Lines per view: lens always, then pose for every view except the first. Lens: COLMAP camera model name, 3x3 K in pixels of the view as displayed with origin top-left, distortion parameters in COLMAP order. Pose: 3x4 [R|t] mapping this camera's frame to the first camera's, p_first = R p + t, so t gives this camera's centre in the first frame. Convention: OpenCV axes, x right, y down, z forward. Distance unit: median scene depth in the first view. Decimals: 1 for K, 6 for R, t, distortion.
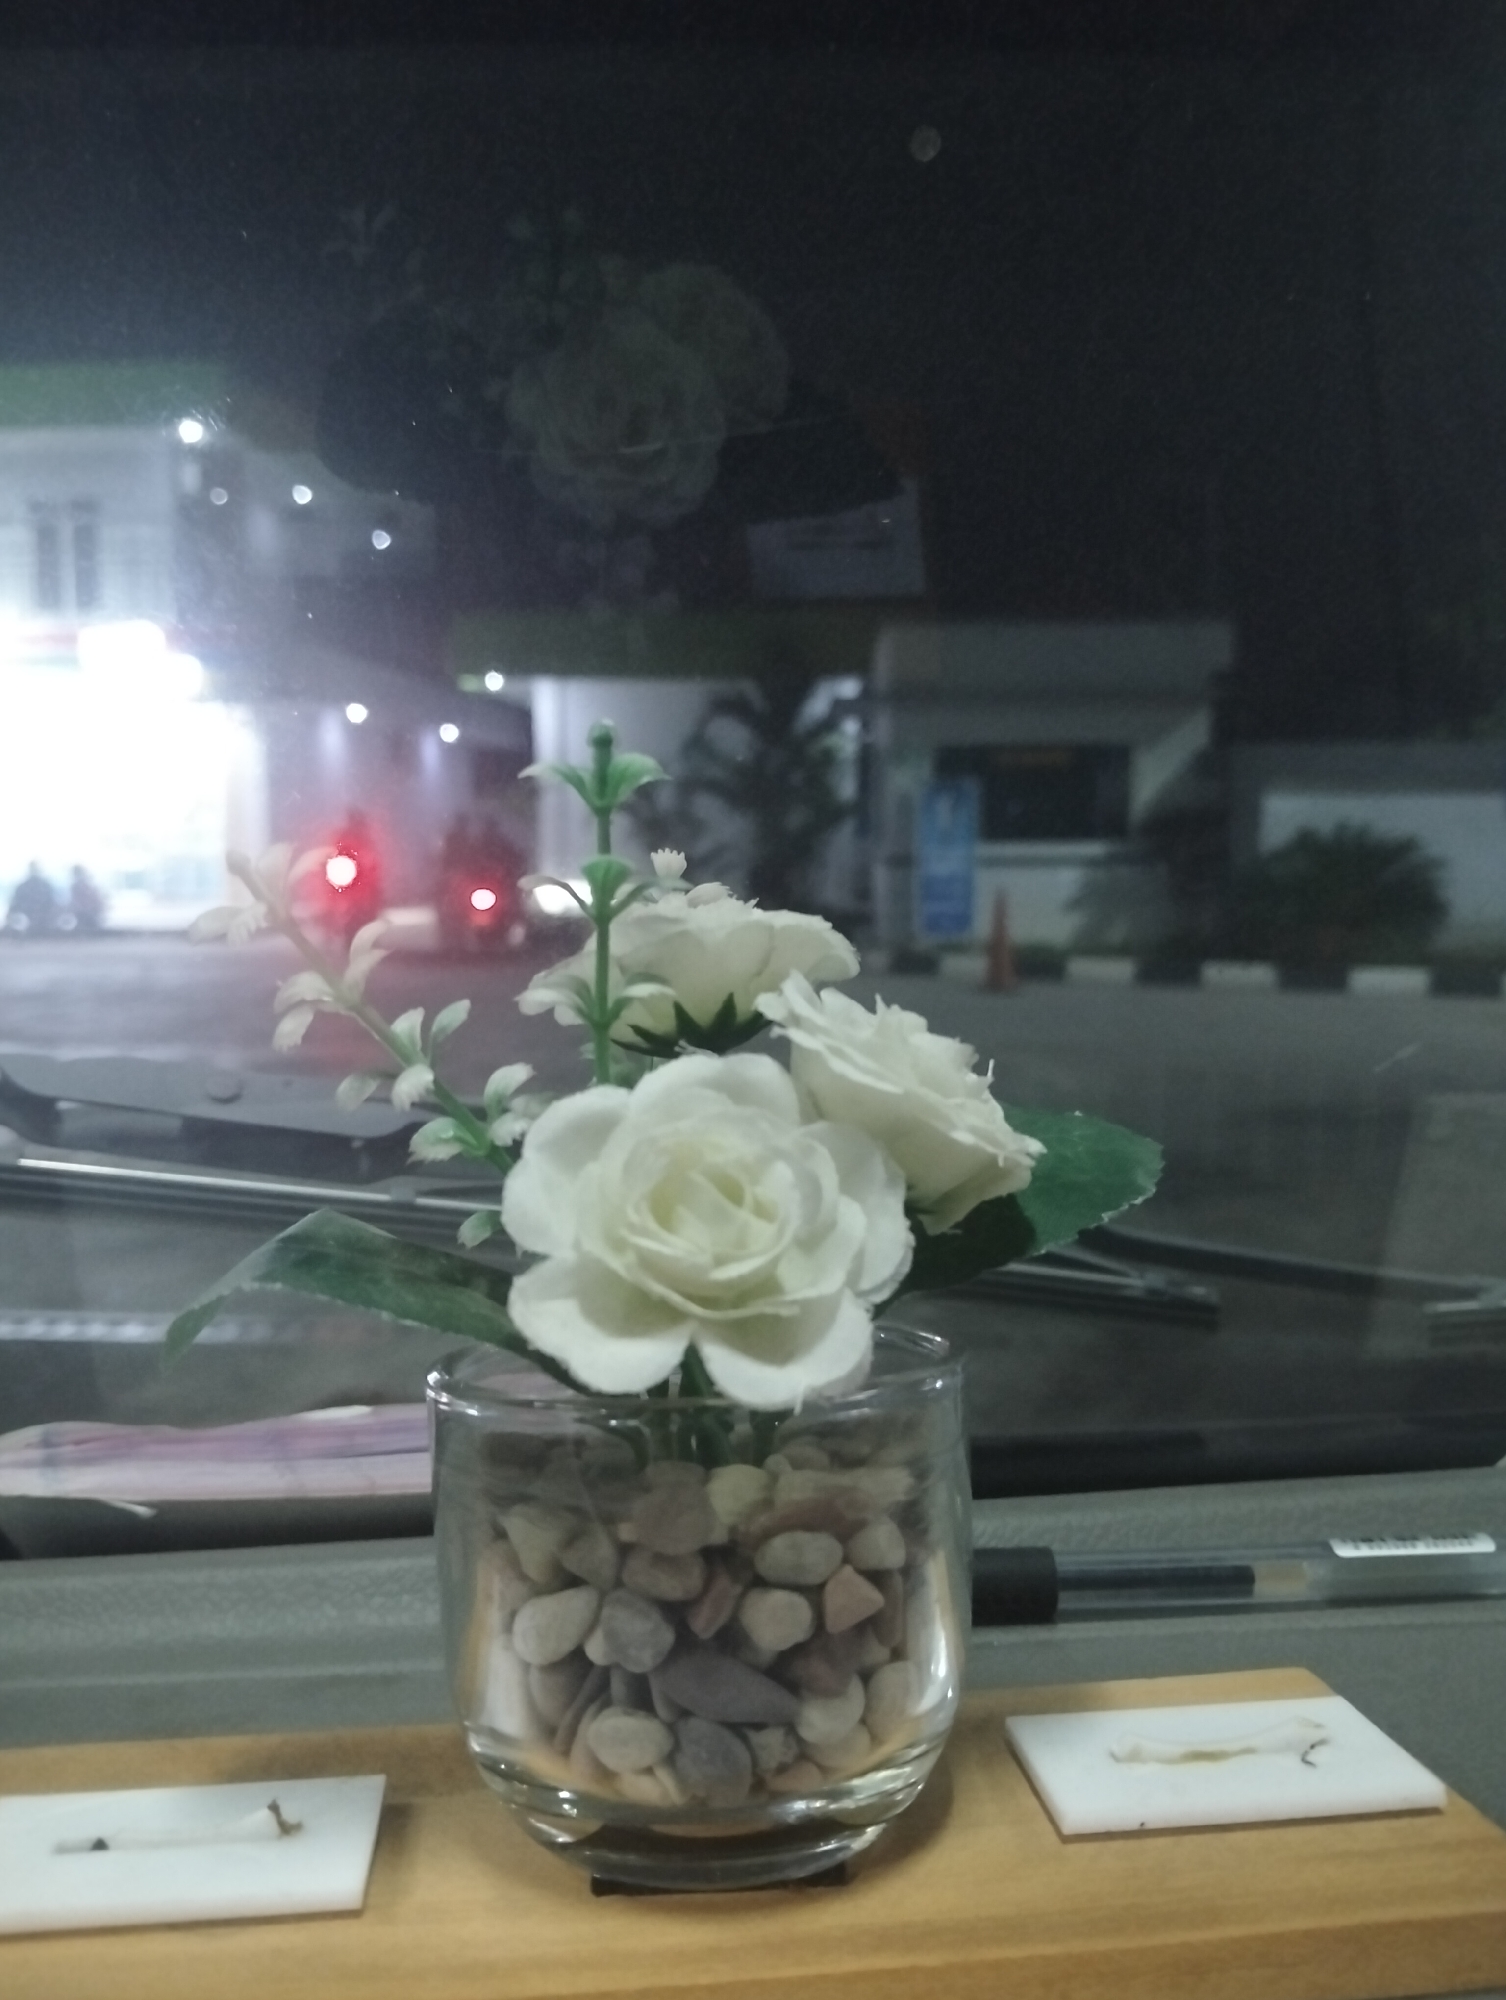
lens RADIAL K [[1723.8, 0, 767.7], [0, 1723.8, 1049.5], [0, 0, 1]] dist [0.032933, -0.134485]
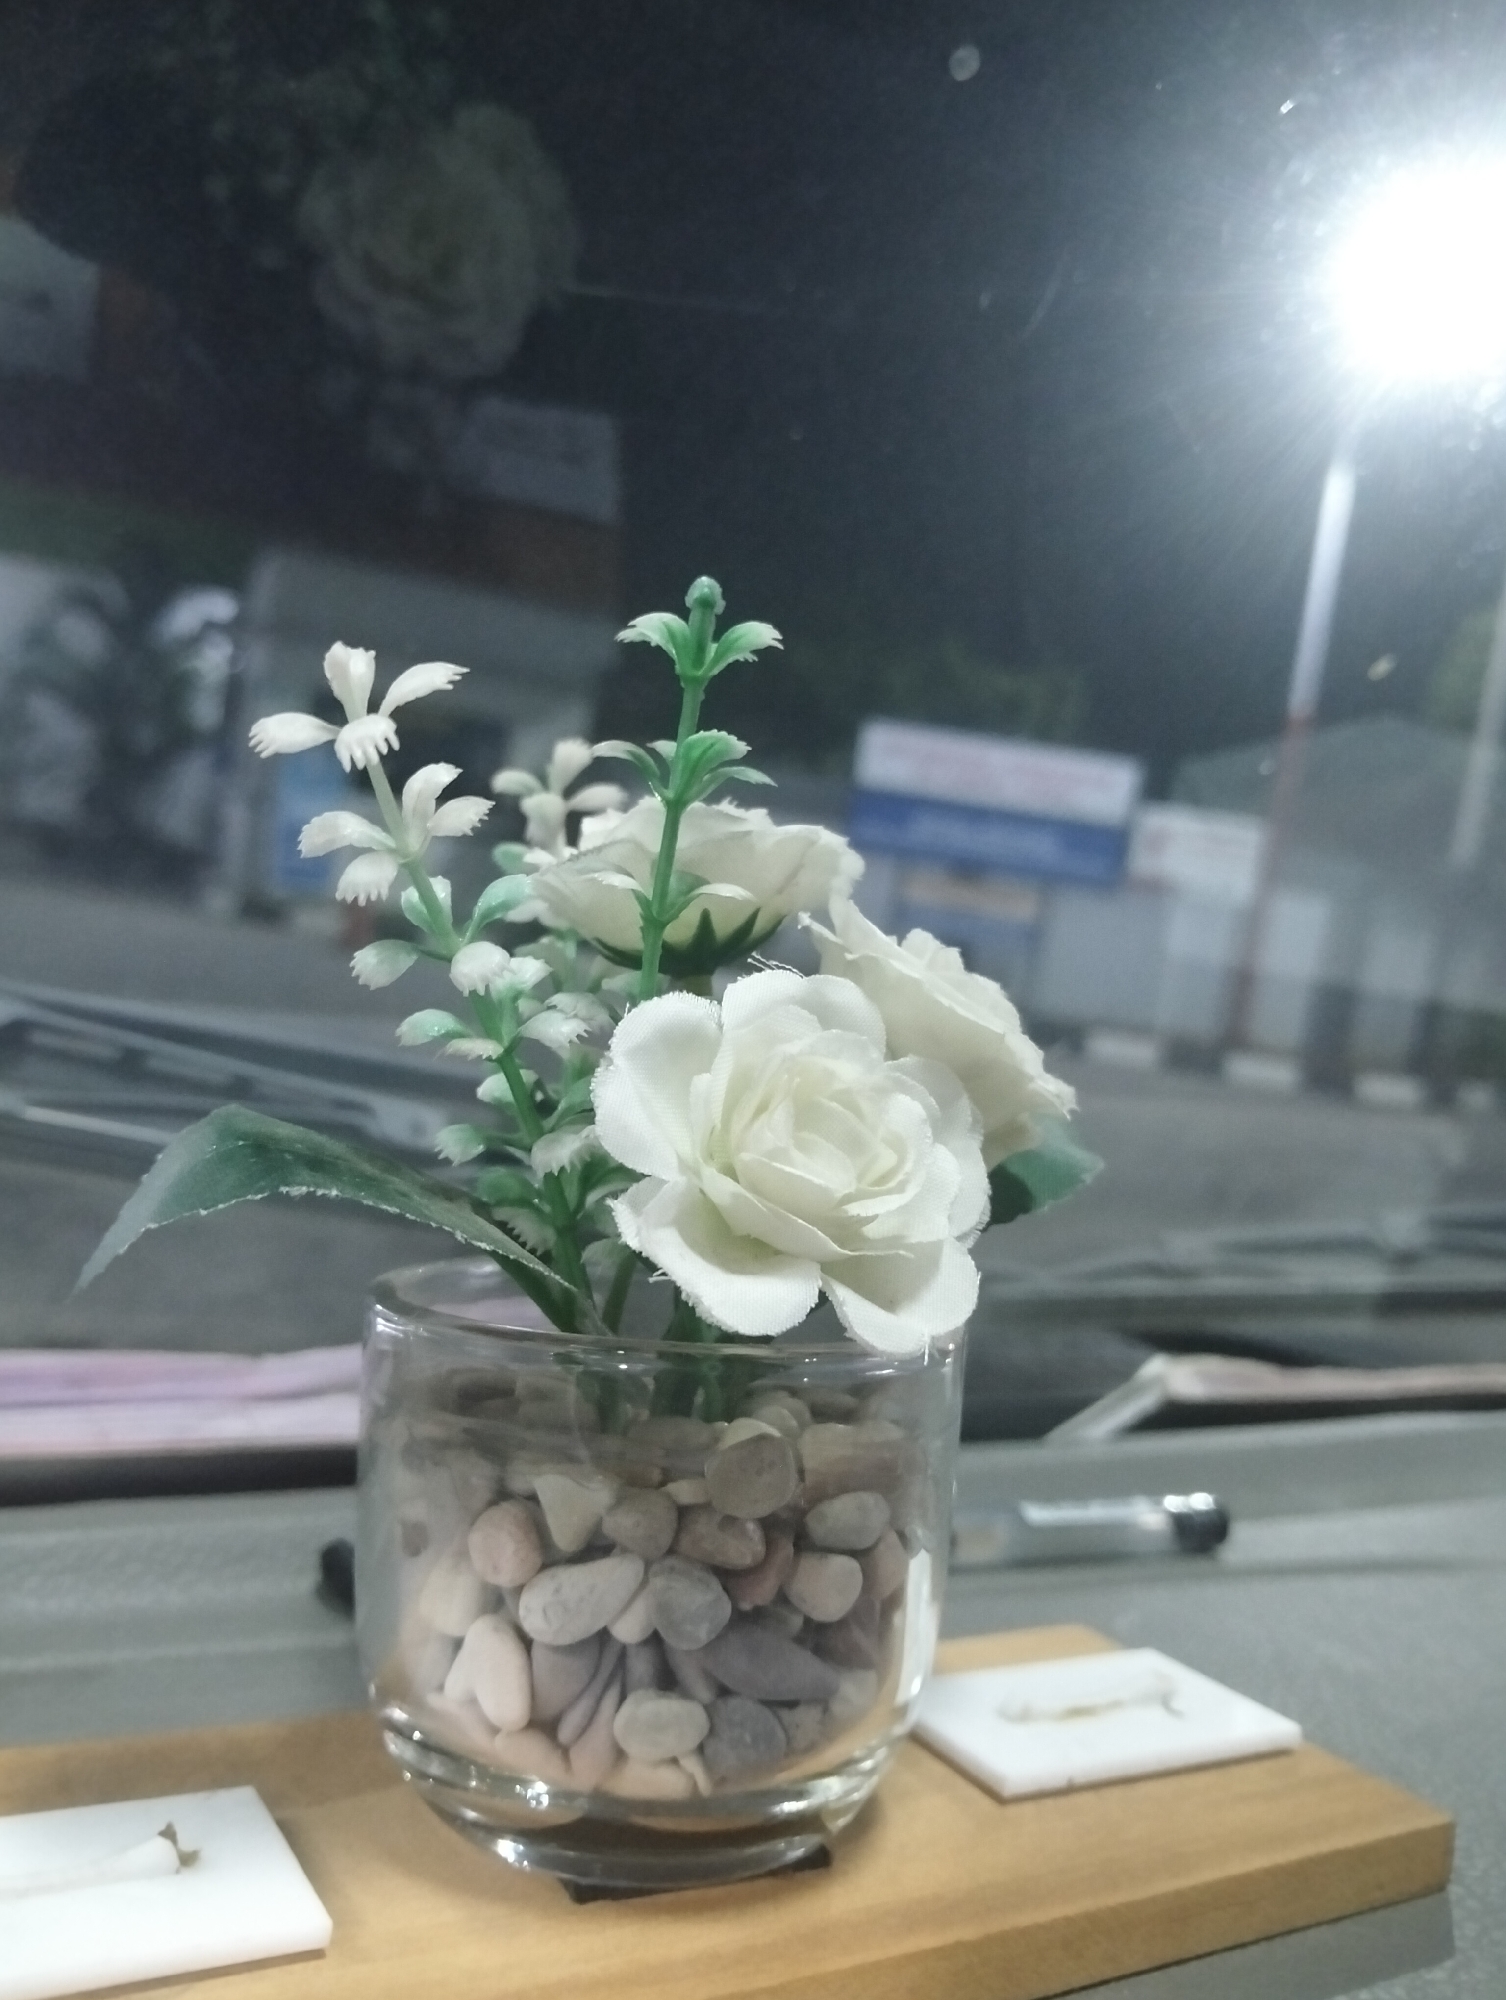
lens RADIAL K [[1723.8, 0, 748.2], [0, 1723.8, 1060.7], [0, 0, 1]] dist [0.032933, -0.134485]
pose [[0.912583, 0.094925, 0.397721, -0.397466], [-0.103338, 0.994646, -0.000281, 0.050459], [-0.395619, -0.040843, 0.917506, 0.166450]]
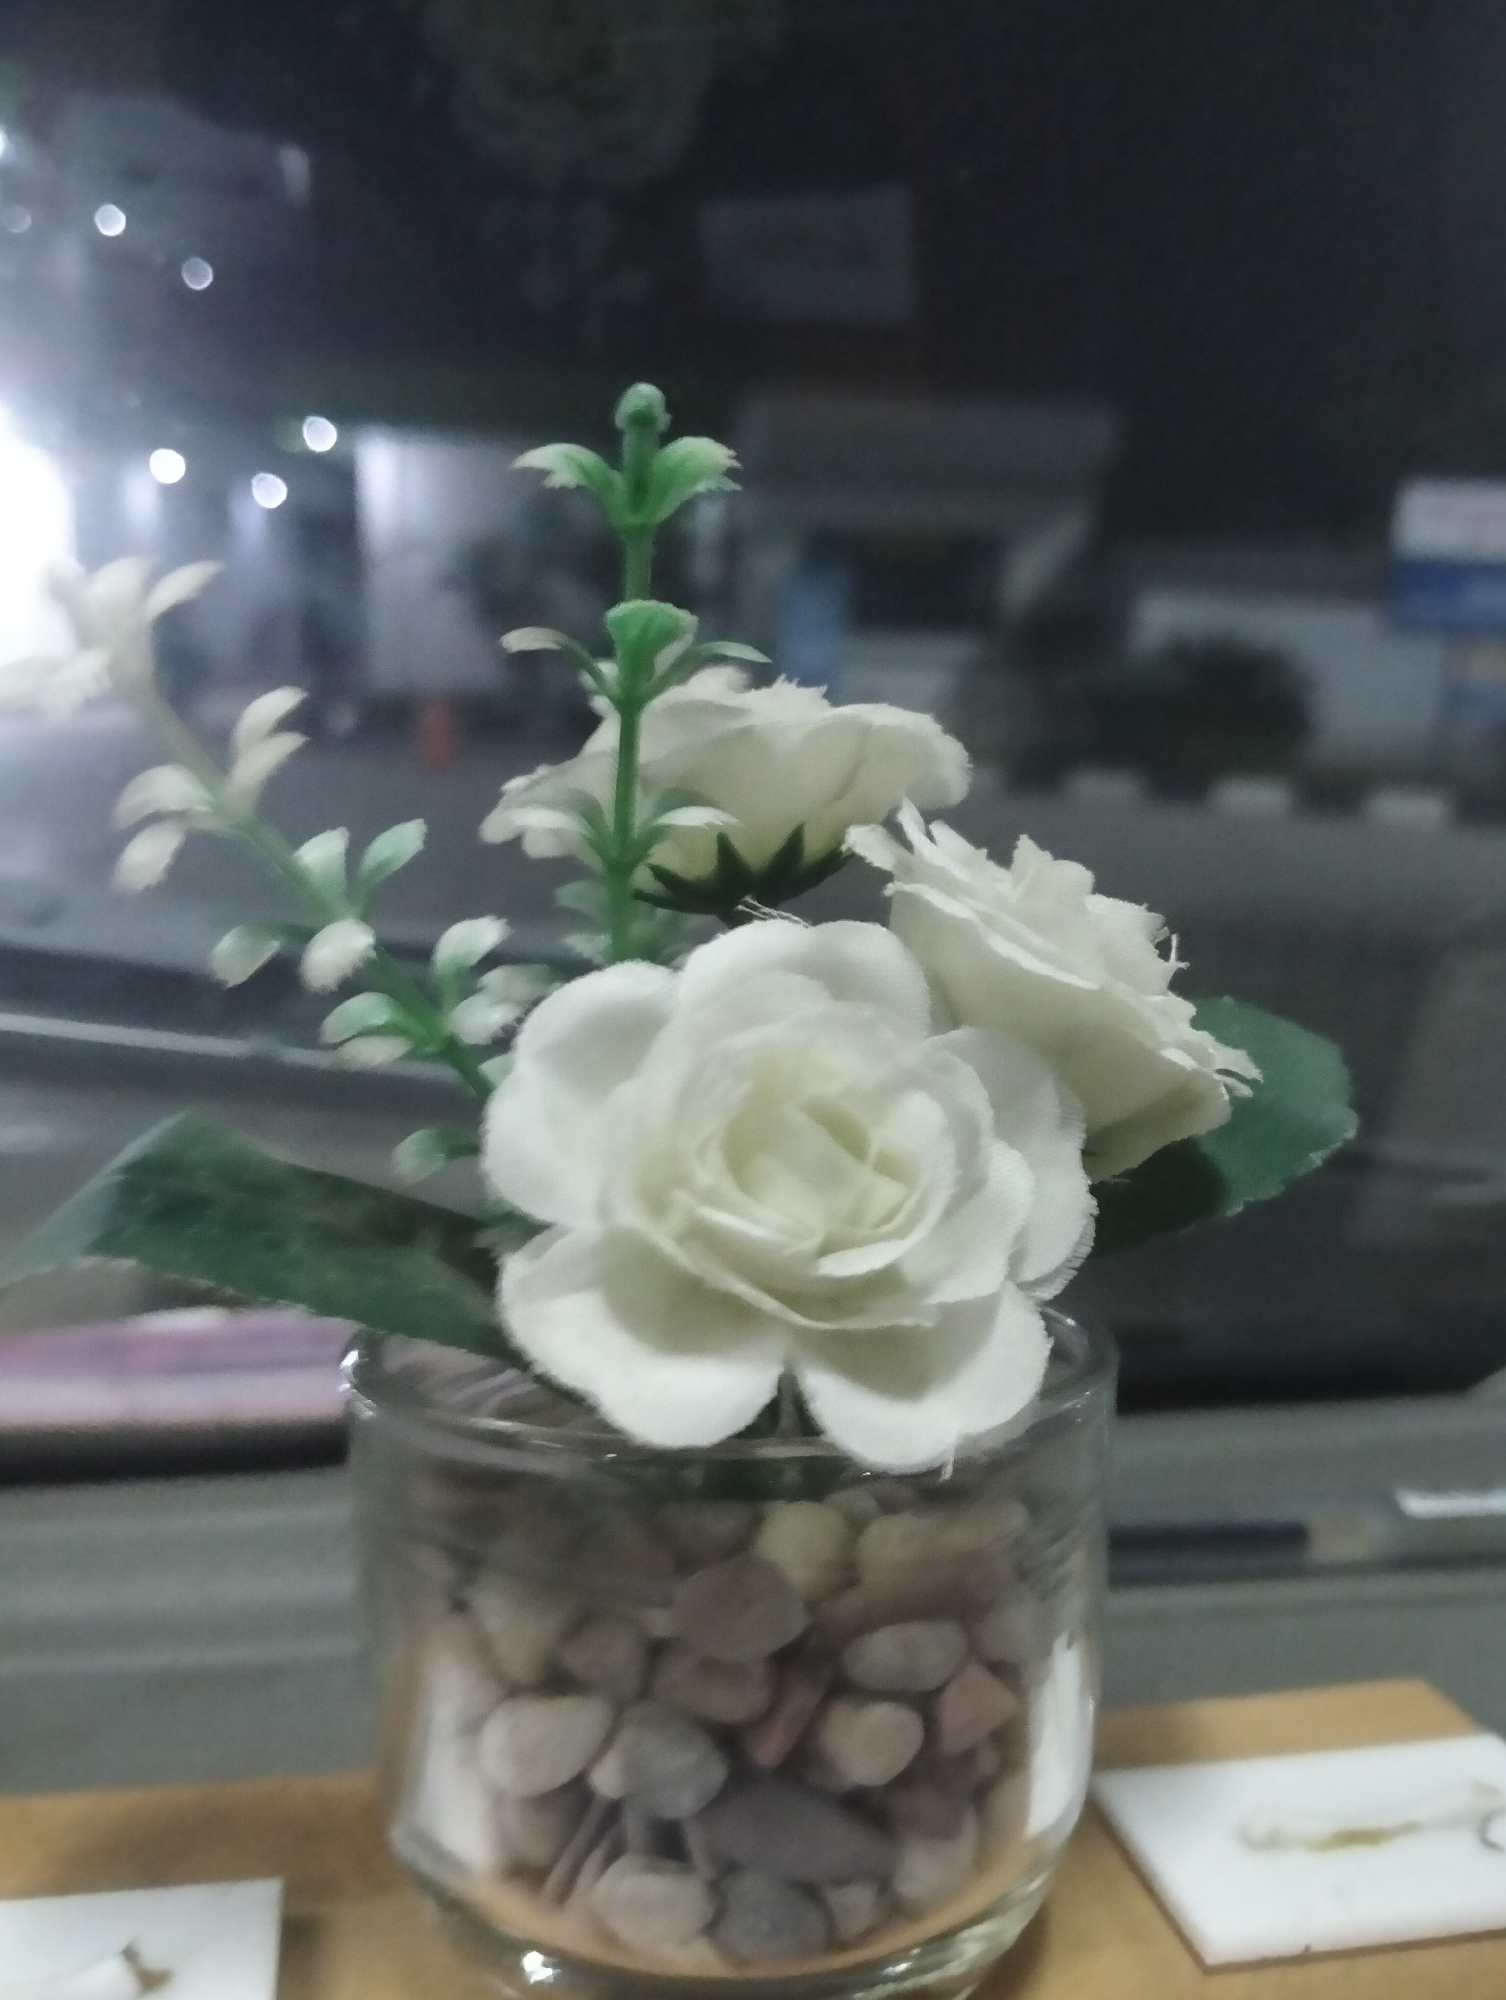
lens RADIAL K [[1723.8, 0, 747.1], [0, 1723.8, 1051.8], [0, 0, 1]] dist [0.032933, -0.134485]
pose [[0.995443, 0.025736, 0.091821, -0.107460], [-0.036605, 0.992252, 0.118727, -0.023753], [-0.088054, -0.121547, 0.988672, 0.326361]]
